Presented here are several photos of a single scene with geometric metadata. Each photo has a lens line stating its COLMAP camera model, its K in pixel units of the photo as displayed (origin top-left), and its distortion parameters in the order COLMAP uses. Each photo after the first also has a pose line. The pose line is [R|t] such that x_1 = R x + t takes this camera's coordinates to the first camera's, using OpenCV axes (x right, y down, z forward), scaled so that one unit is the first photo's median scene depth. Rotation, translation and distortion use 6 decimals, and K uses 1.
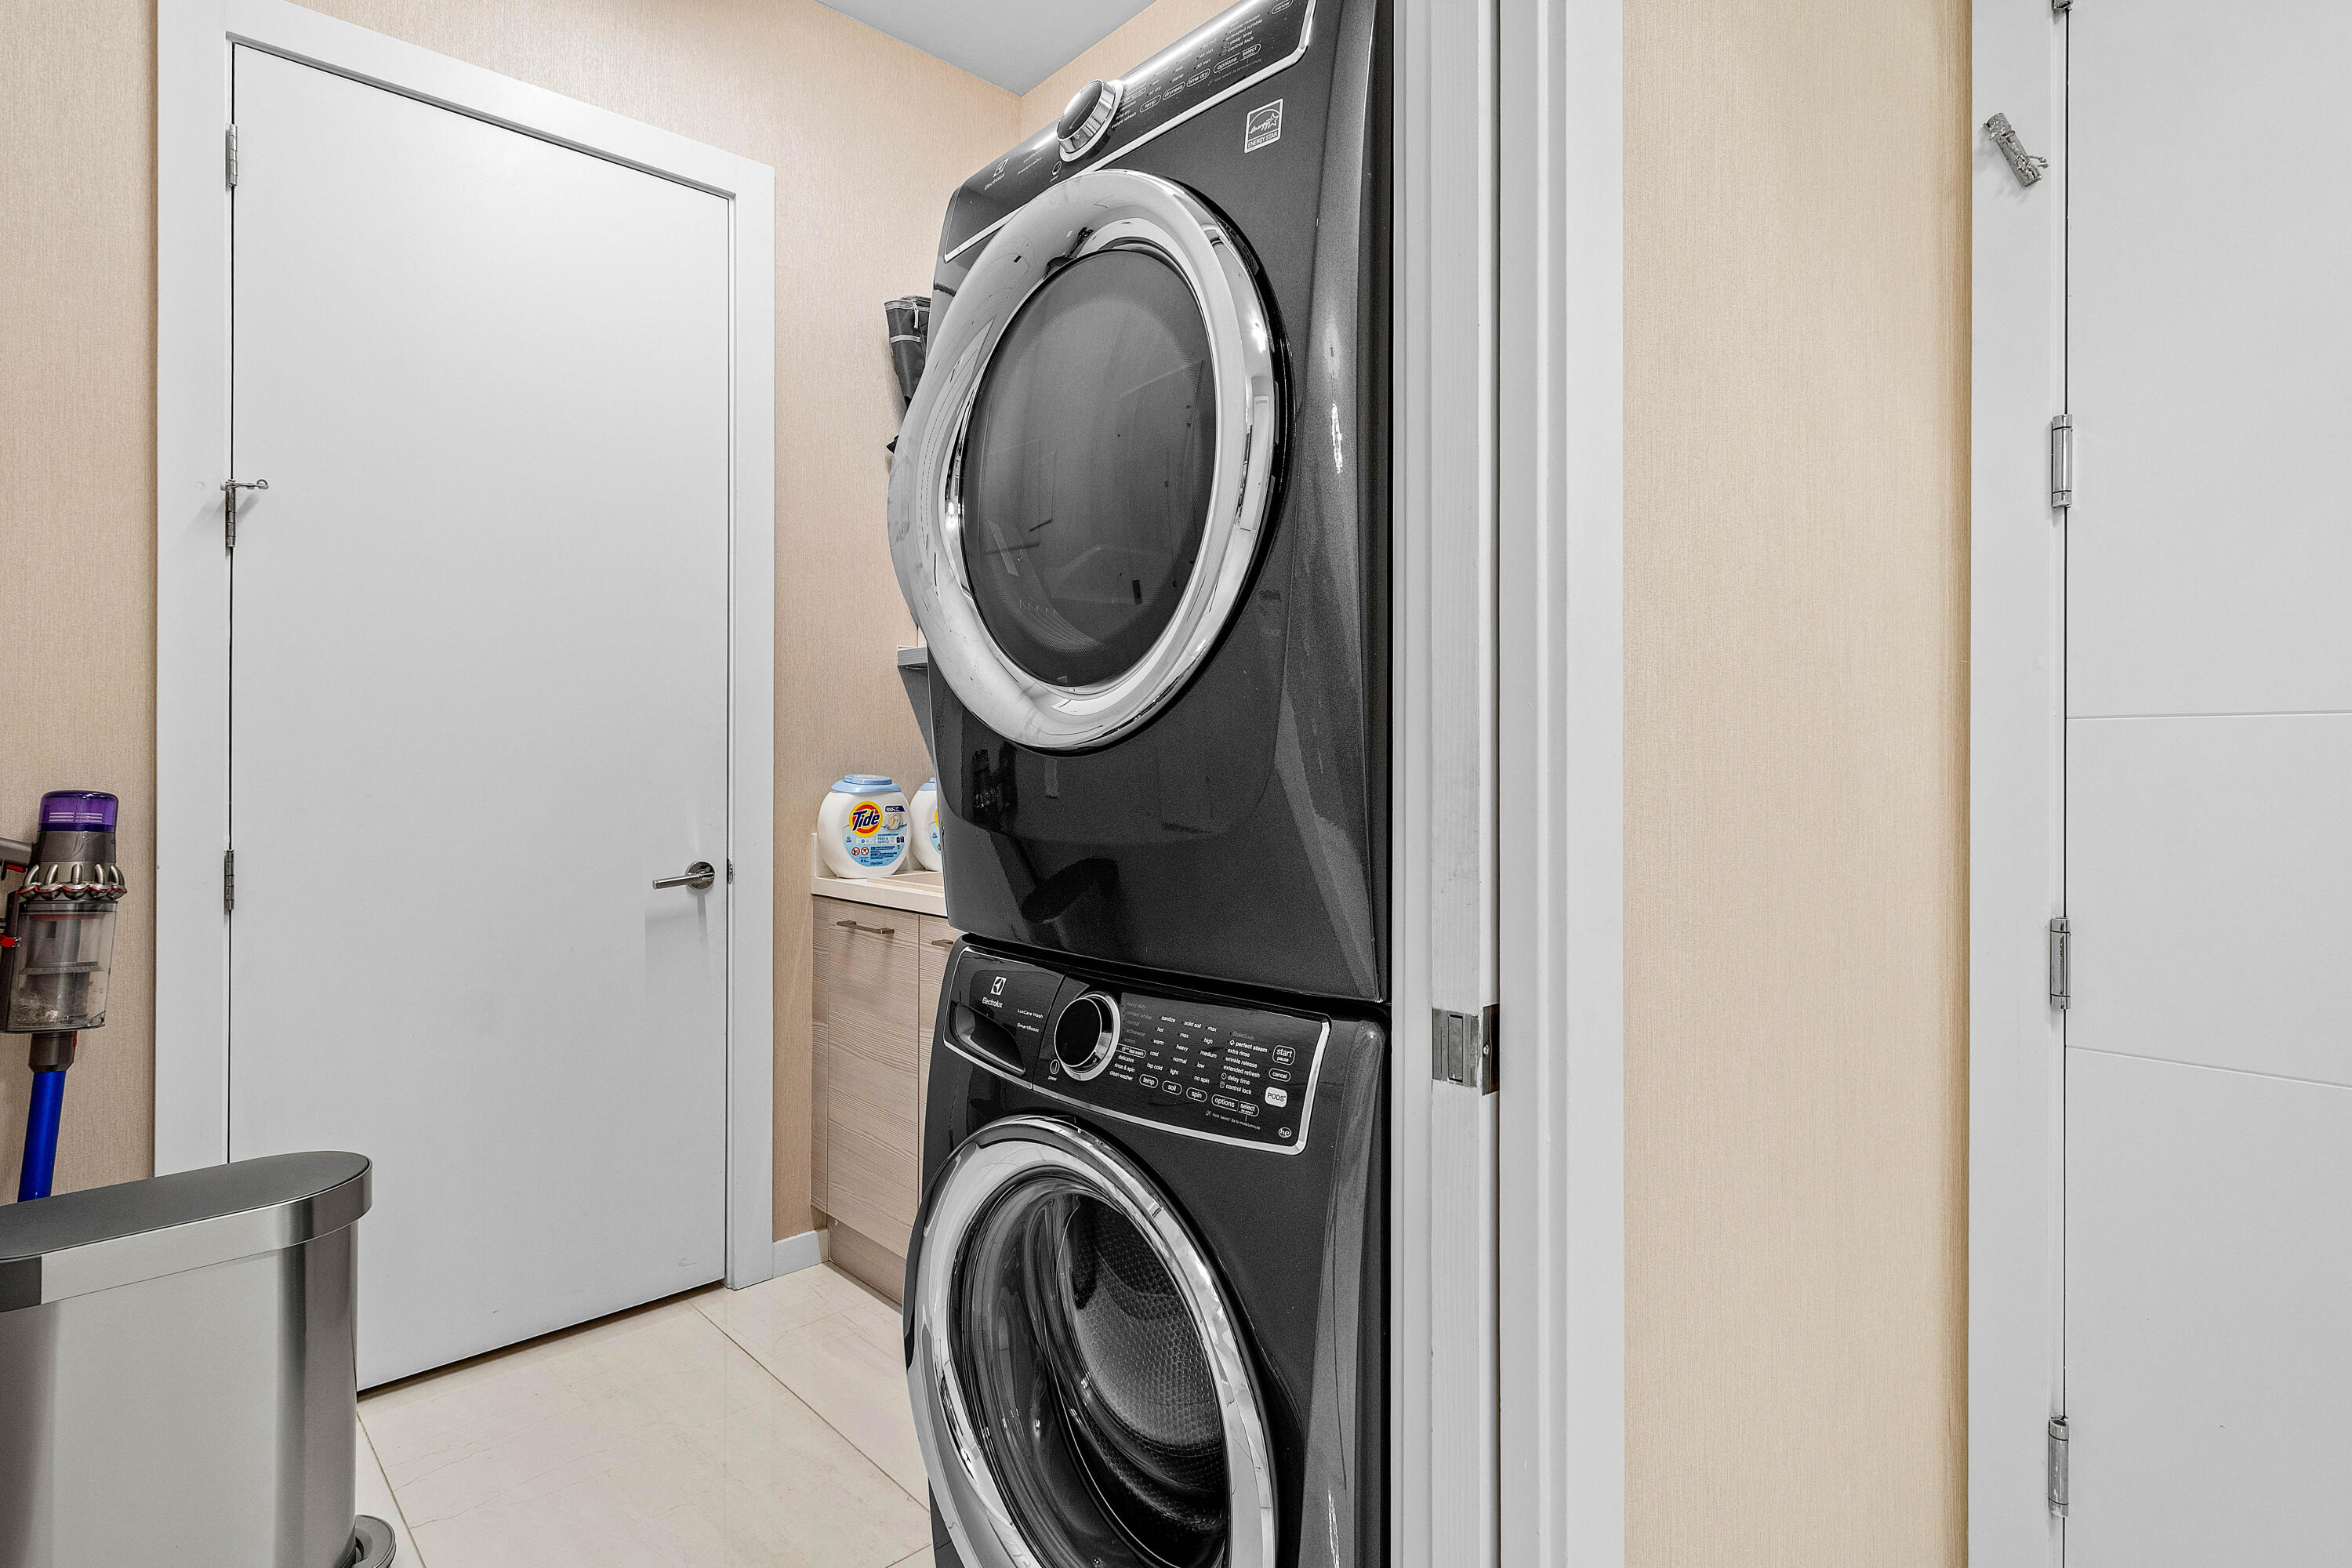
lens RADIAL K [[1174.4, 0, 1174.0], [0, 1174.4, 781.9], [0, 0, 1]] dist [0.003156, 0.000977]
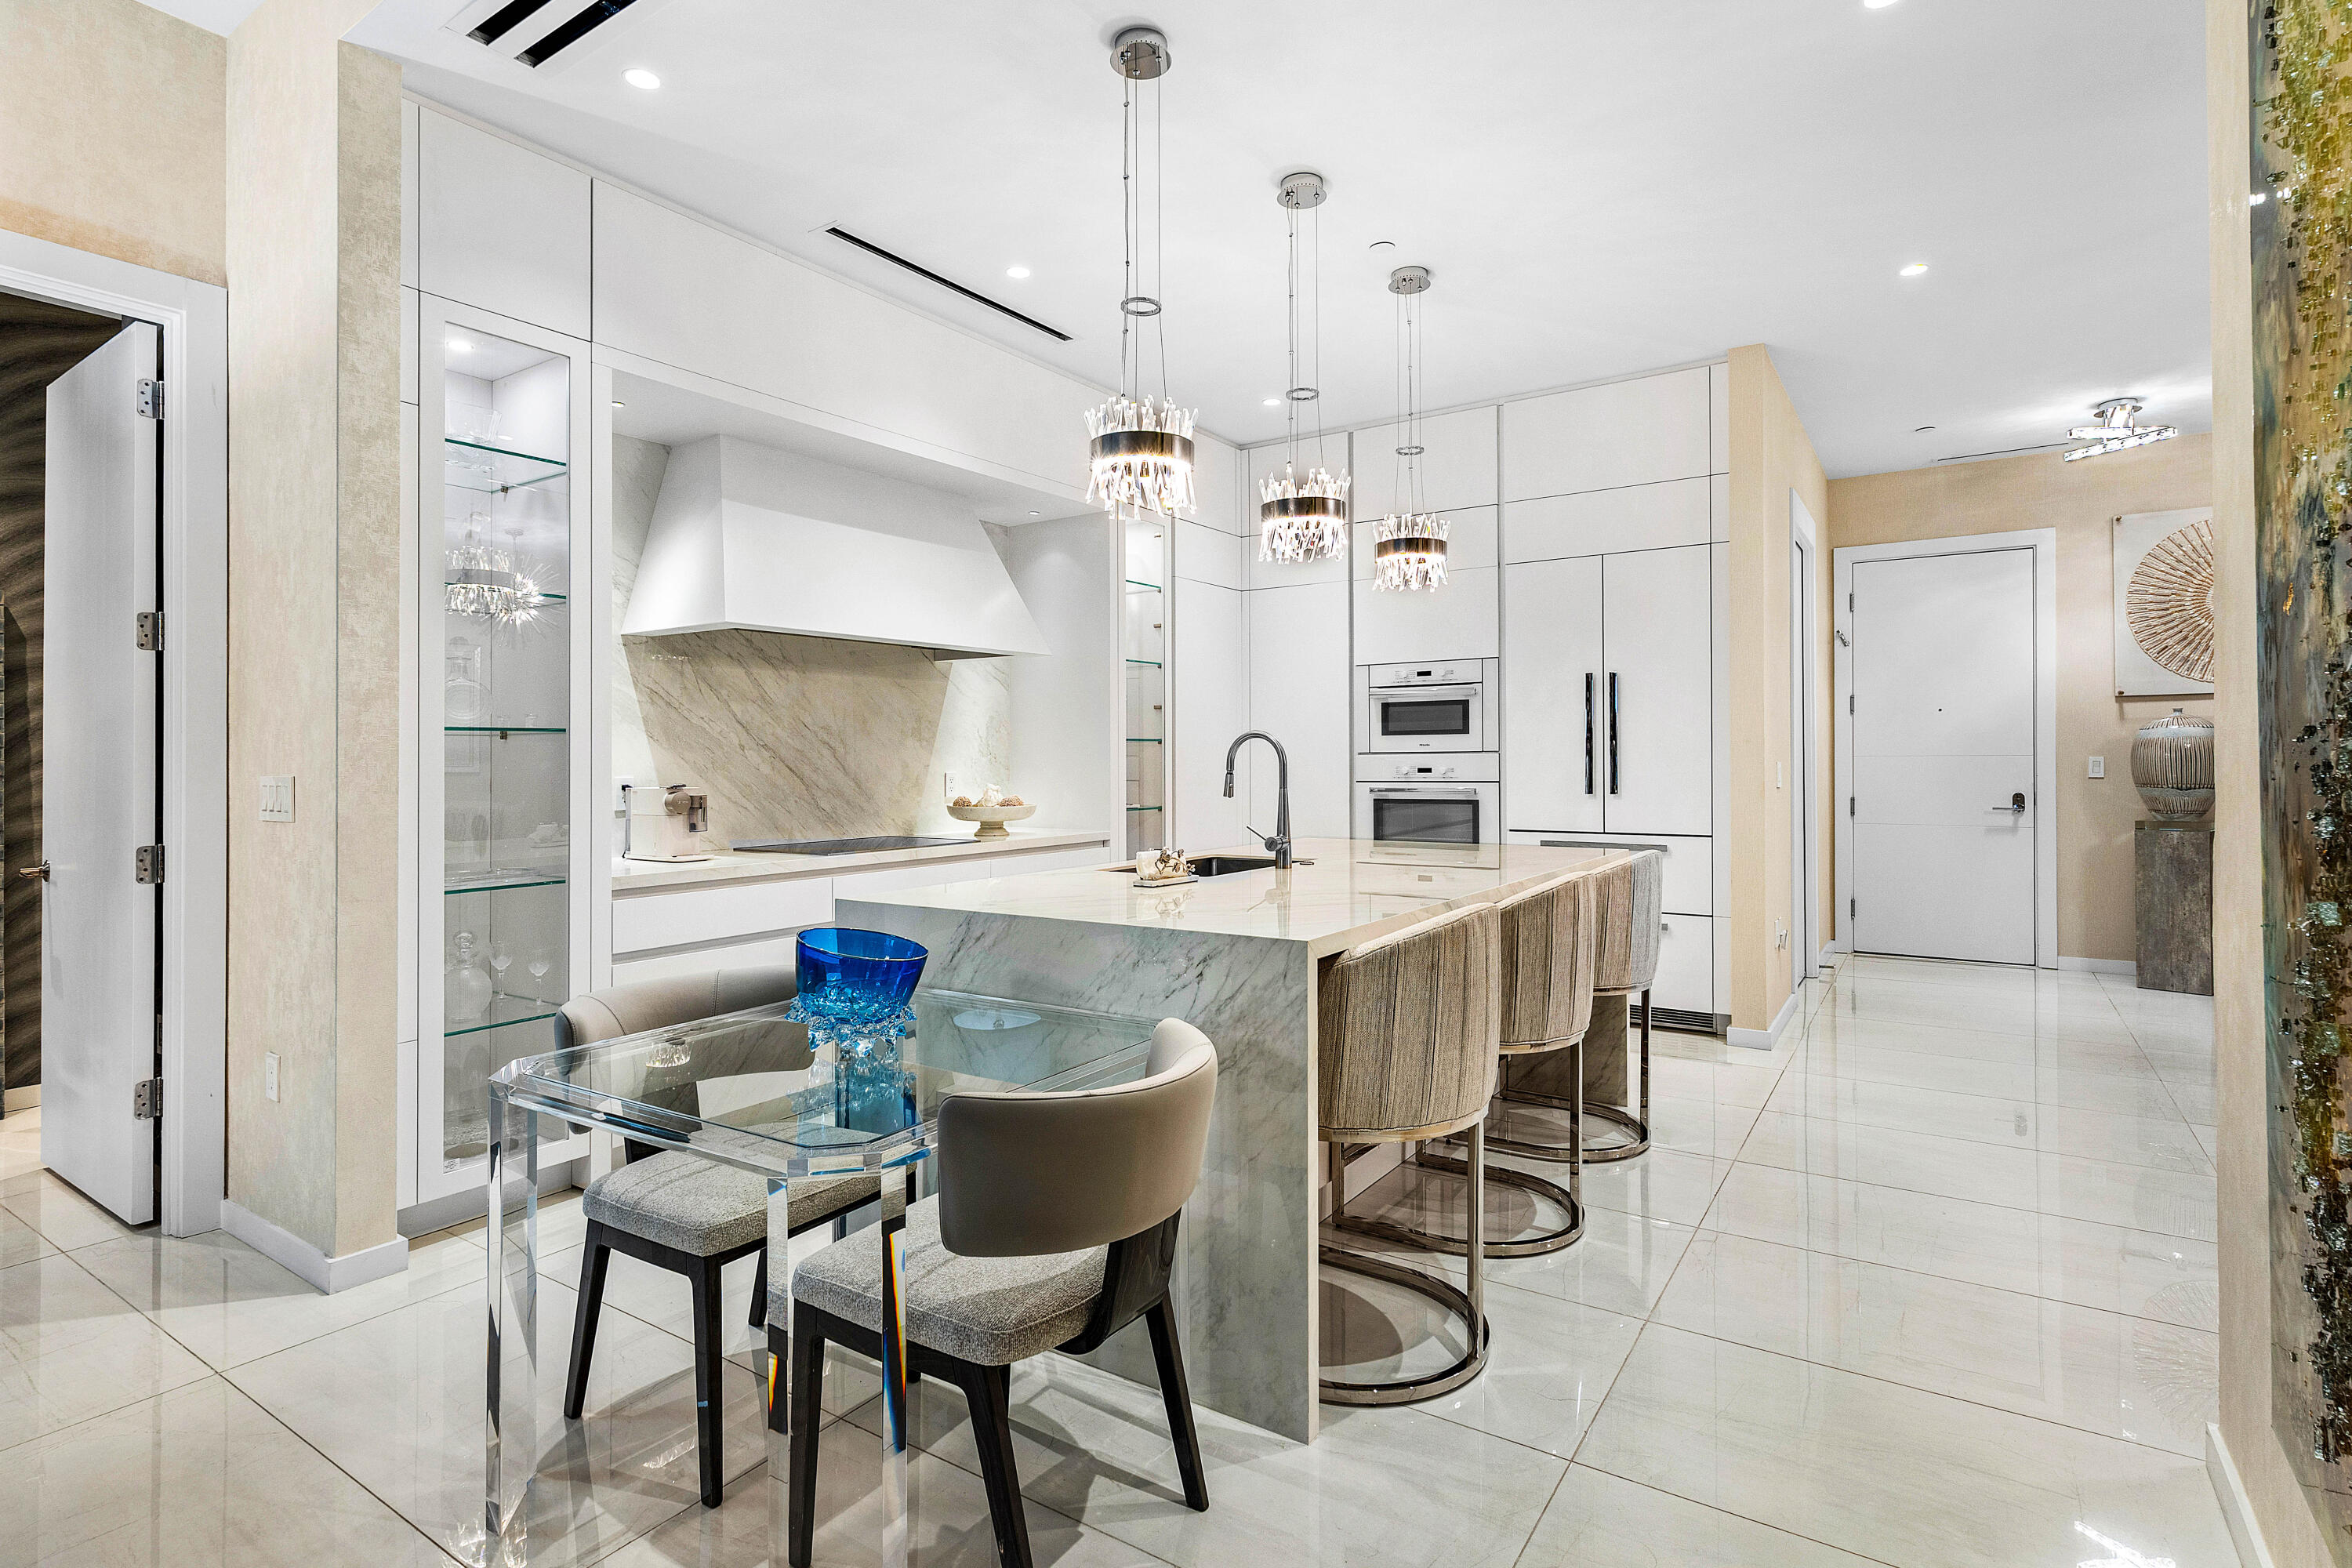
lens RADIAL K [[1174.4, 0, 1174.8], [0, 1174.4, 763.9], [0, 0, 1]] dist [0.003156, 0.000977]
pose [[0.984970, -0.008016, 0.172541, -2.843992], [0.007830, 0.999968, 0.001760, -0.053661], [-0.172549, -0.000383, 0.985001, -3.302475]]
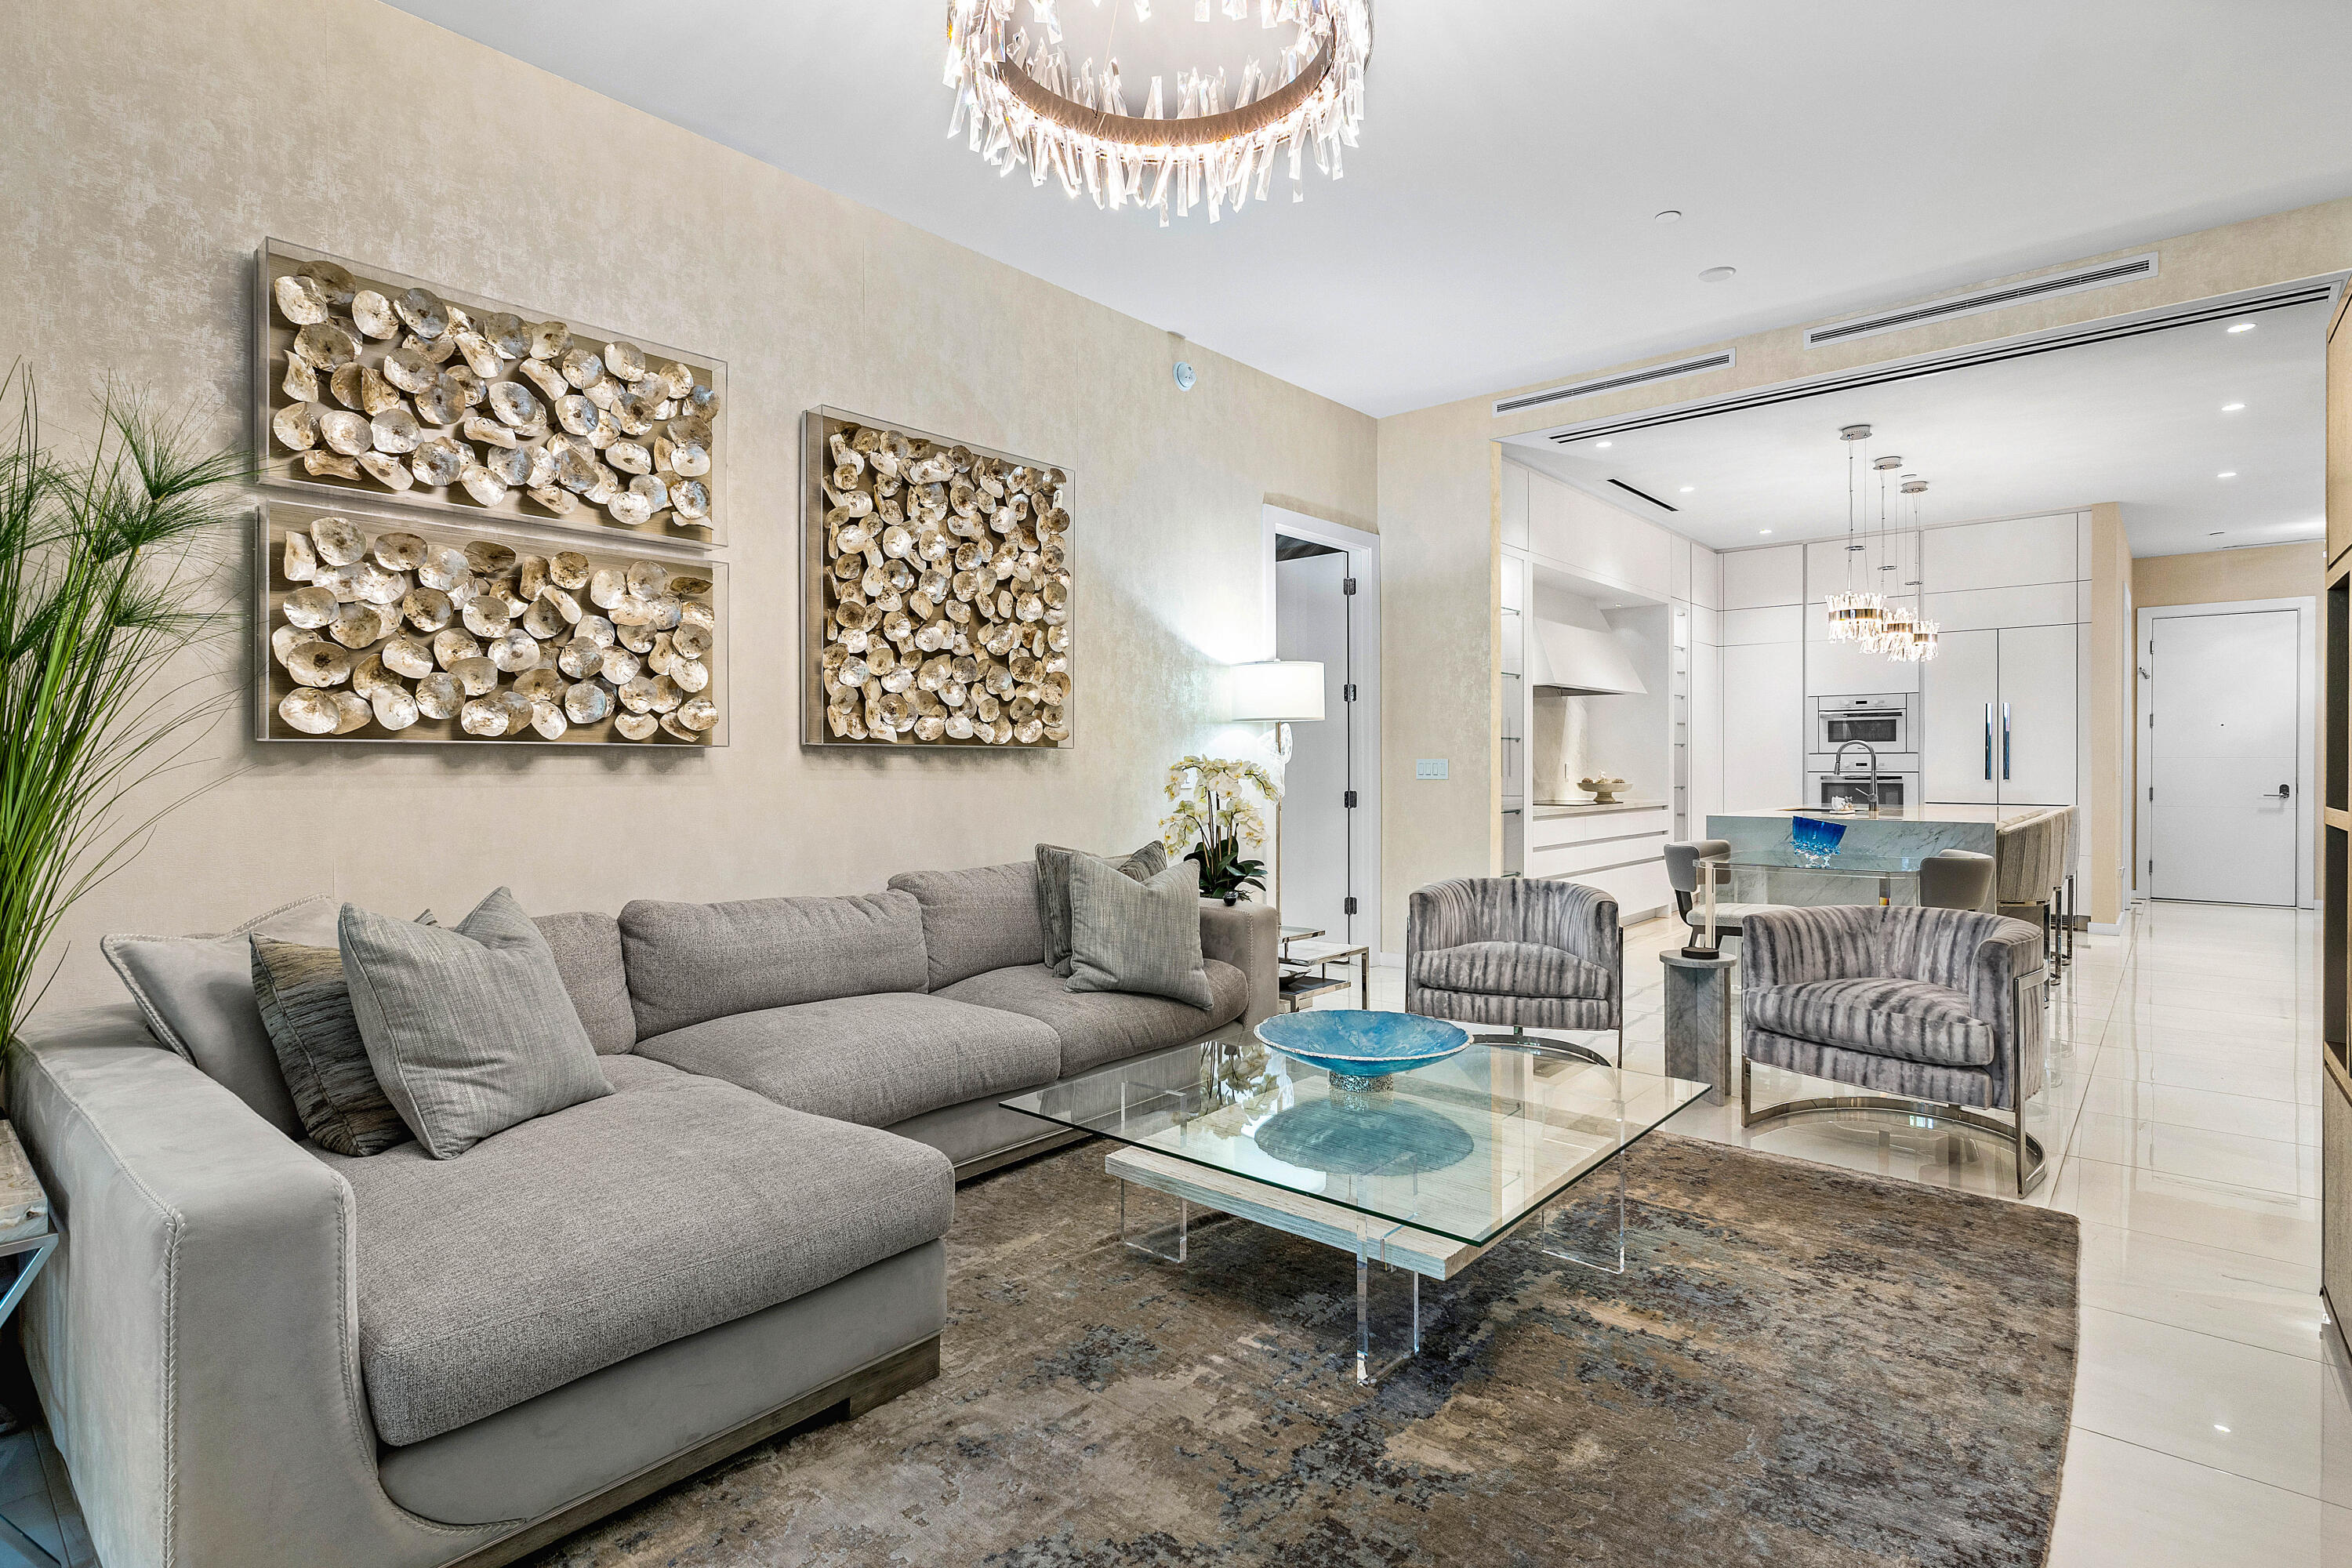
lens RADIAL K [[1174.4, 0, 1185.3], [0, 1174.4, 766.7], [0, 0, 1]] dist [0.003156, 0.000977]
pose [[0.998443, -0.000587, 0.055774, -5.177627], [0.000531, 0.999999, 0.001020, -0.014912], [-0.055775, -0.000989, 0.998443, -5.457286]]
